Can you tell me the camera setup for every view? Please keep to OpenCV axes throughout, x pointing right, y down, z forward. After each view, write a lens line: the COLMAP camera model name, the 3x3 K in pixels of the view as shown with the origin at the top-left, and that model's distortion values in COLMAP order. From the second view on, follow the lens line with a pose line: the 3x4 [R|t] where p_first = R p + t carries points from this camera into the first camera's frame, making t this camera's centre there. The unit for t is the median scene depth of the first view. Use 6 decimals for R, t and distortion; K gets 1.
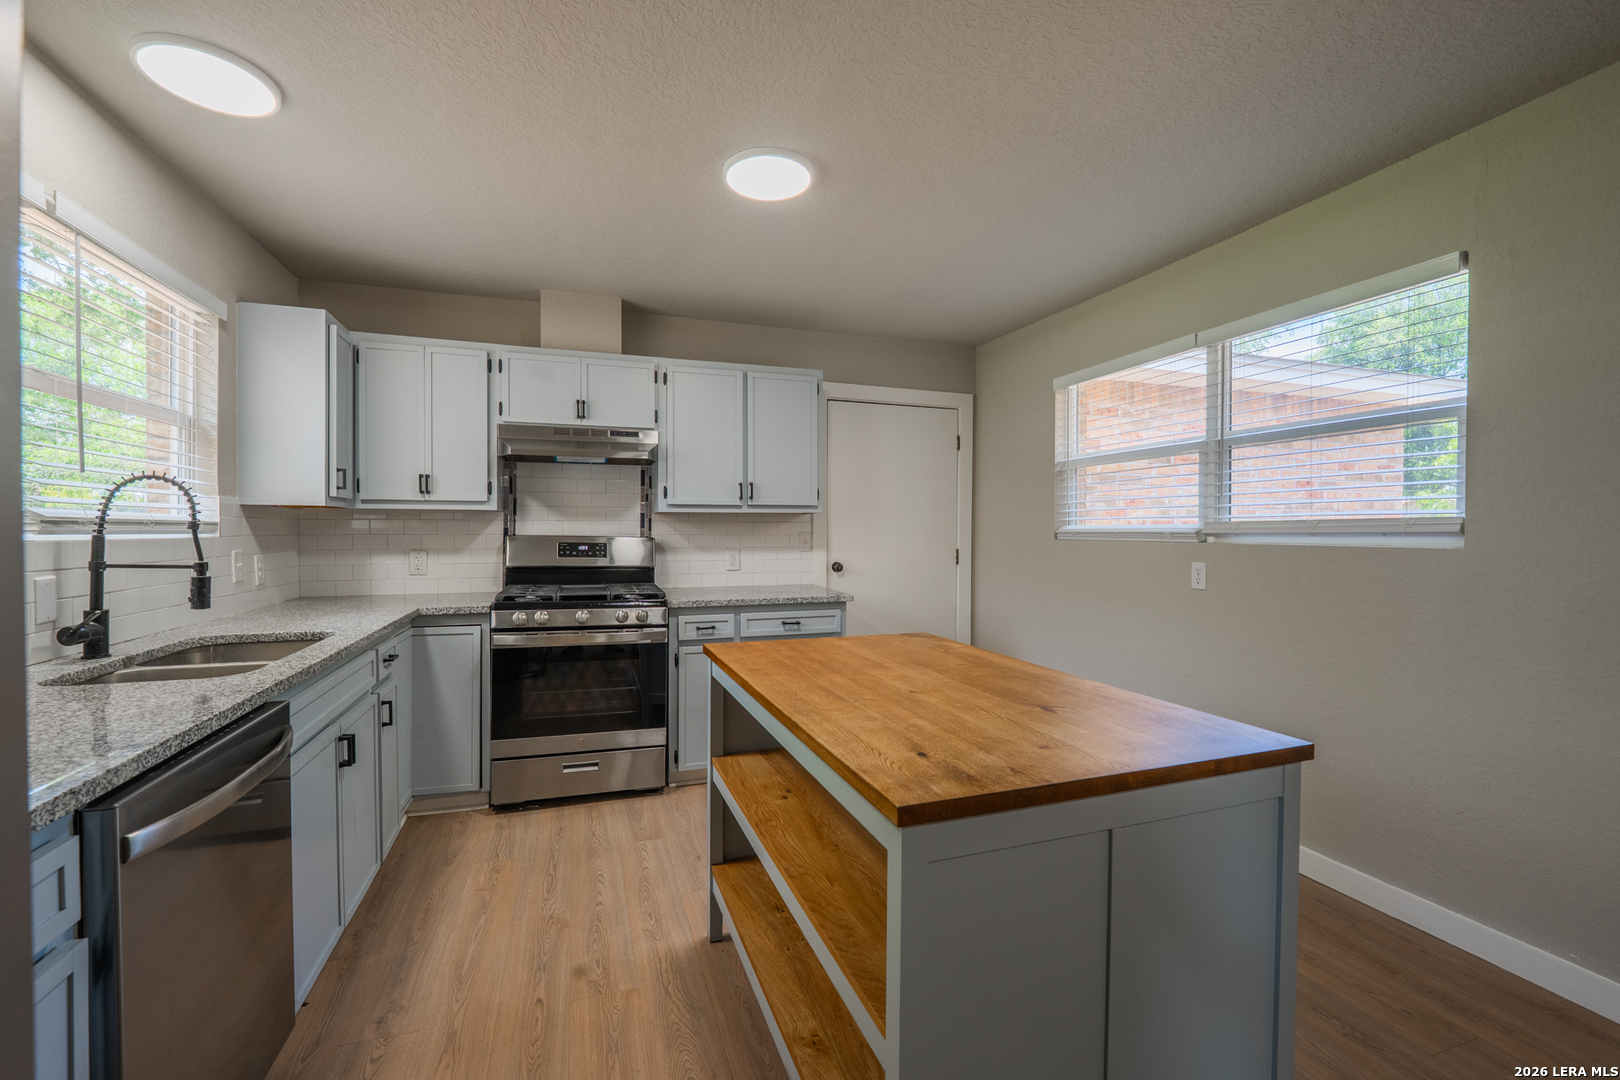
lens RADIAL K [[666.8, 0, 798.8], [0, 666.8, 539.3], [0, 0, 1]] dist [-0.002056, -0.004229]
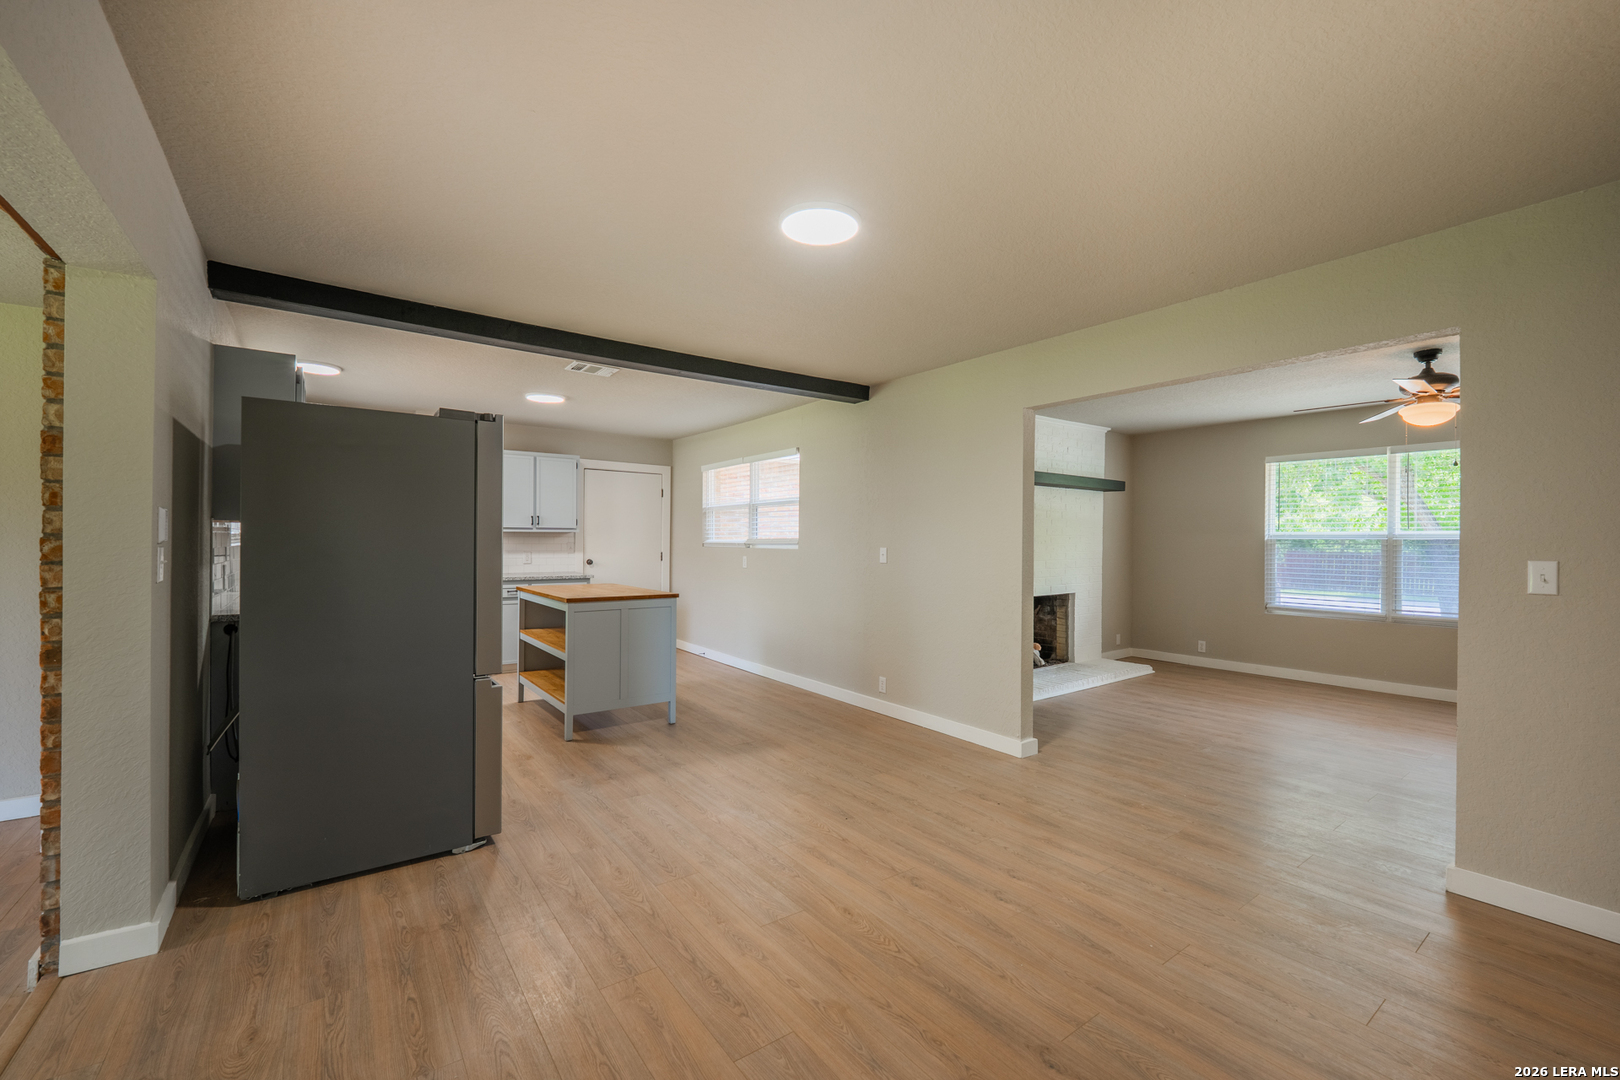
lens RADIAL K [[666.8, 0, 805.5], [0, 666.8, 533.3], [0, 0, 1]] dist [-0.002056, -0.004229]
pose [[0.954153, 0.007776, 0.299217, 0.095073], [-0.000553, 0.999707, -0.024215, 0.009801], [-0.299318, 0.022939, 0.953878, -1.120452]]
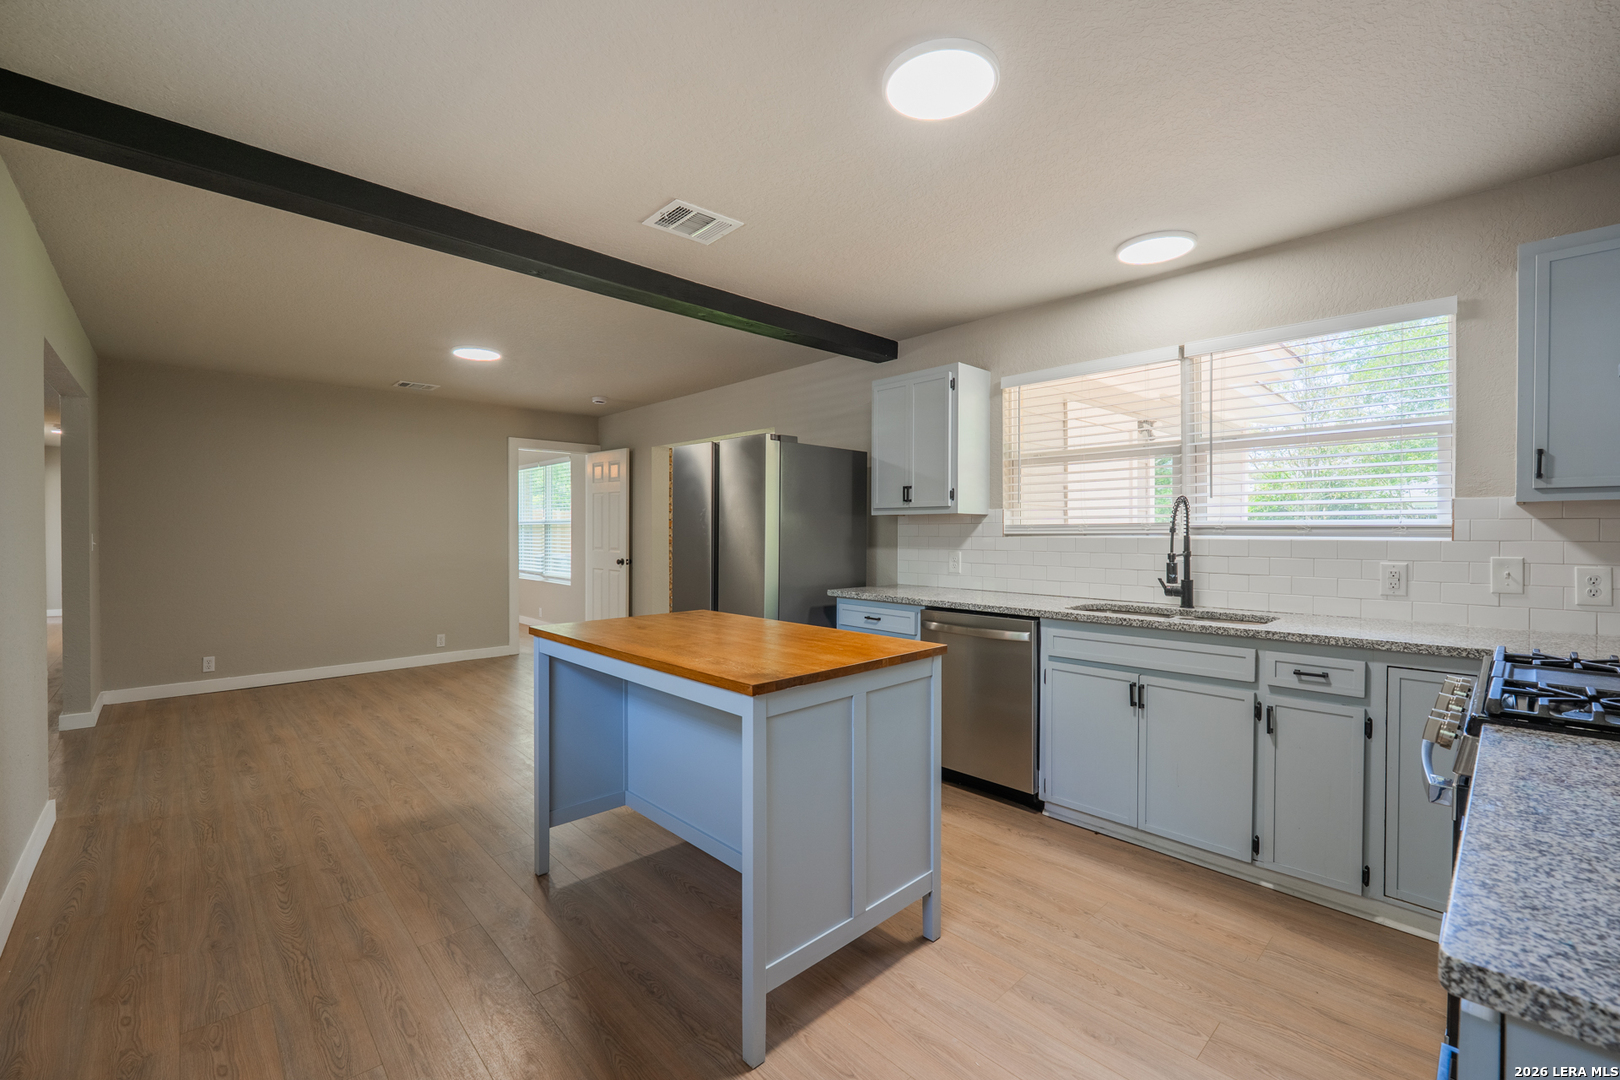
lens RADIAL K [[666.8, 0, 796.6], [0, 666.8, 536.7], [0, 0, 1]] dist [-0.002056, -0.004229]
pose [[-0.912482, -0.000716, -0.409117, 0.298191], [-0.009678, 0.999756, 0.019837, -0.014732], [0.409003, 0.022060, -0.912266, 1.149142]]
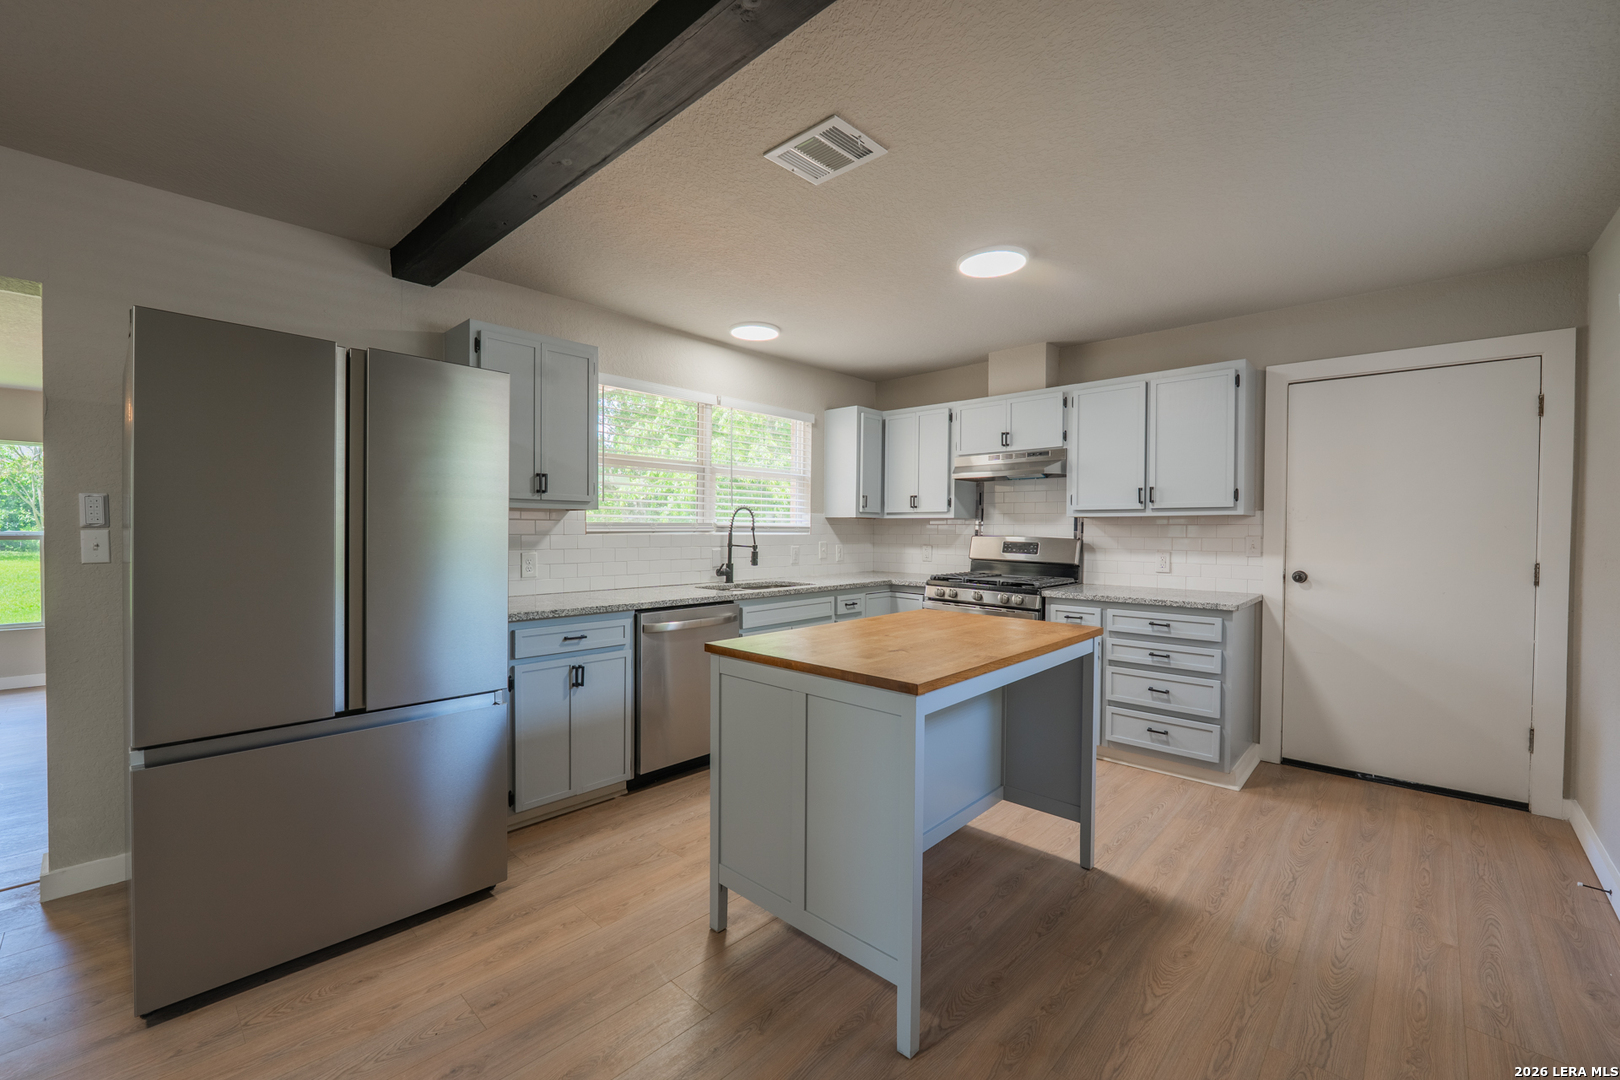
lens RADIAL K [[666.8, 0, 789.9], [0, 666.8, 537.1], [0, 0, 1]] dist [-0.002056, -0.004229]
pose [[0.461957, 0.010575, -0.886839, 0.650522], [-0.017835, 0.999837, 0.002631, 0.000086], [0.886723, 0.014602, 0.462070, 0.030277]]
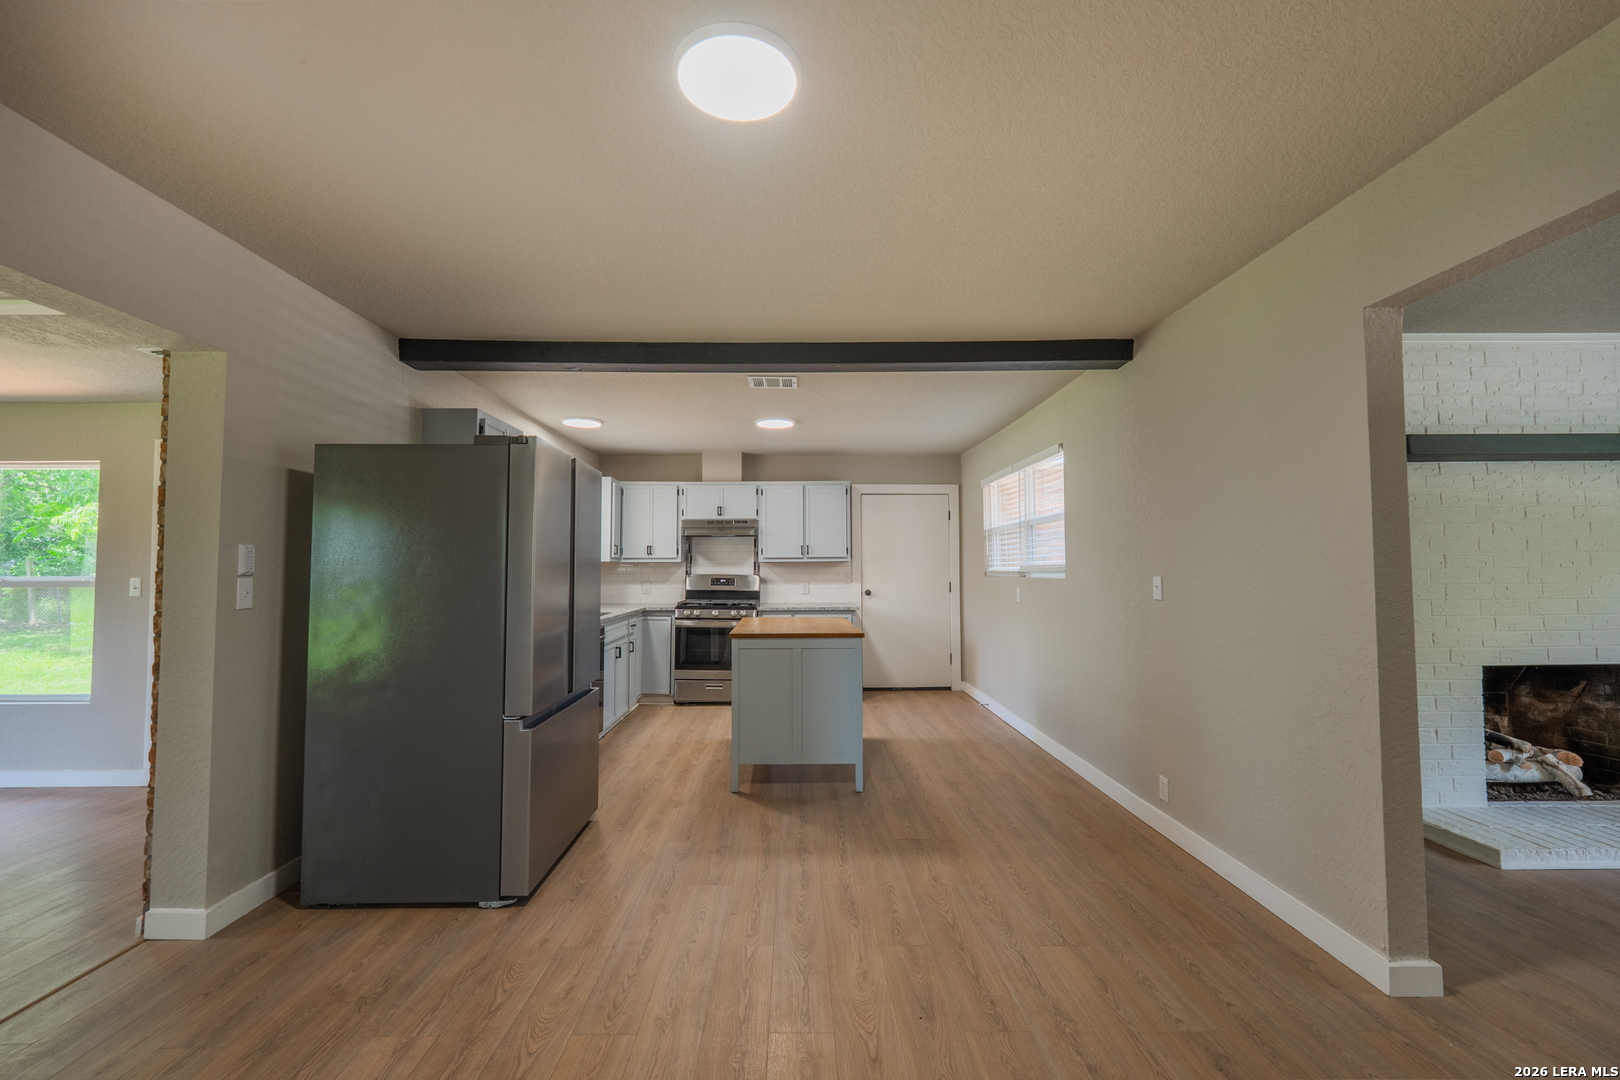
lens RADIAL K [[666.8, 0, 796.3], [0, 666.8, 534.1], [0, 0, 1]] dist [-0.002056, -0.004229]
pose [[0.949550, -0.022667, -0.312794, 0.526665], [0.001589, 0.997719, -0.067478, 0.009543], [0.313610, 0.063577, 0.947421, -0.834728]]
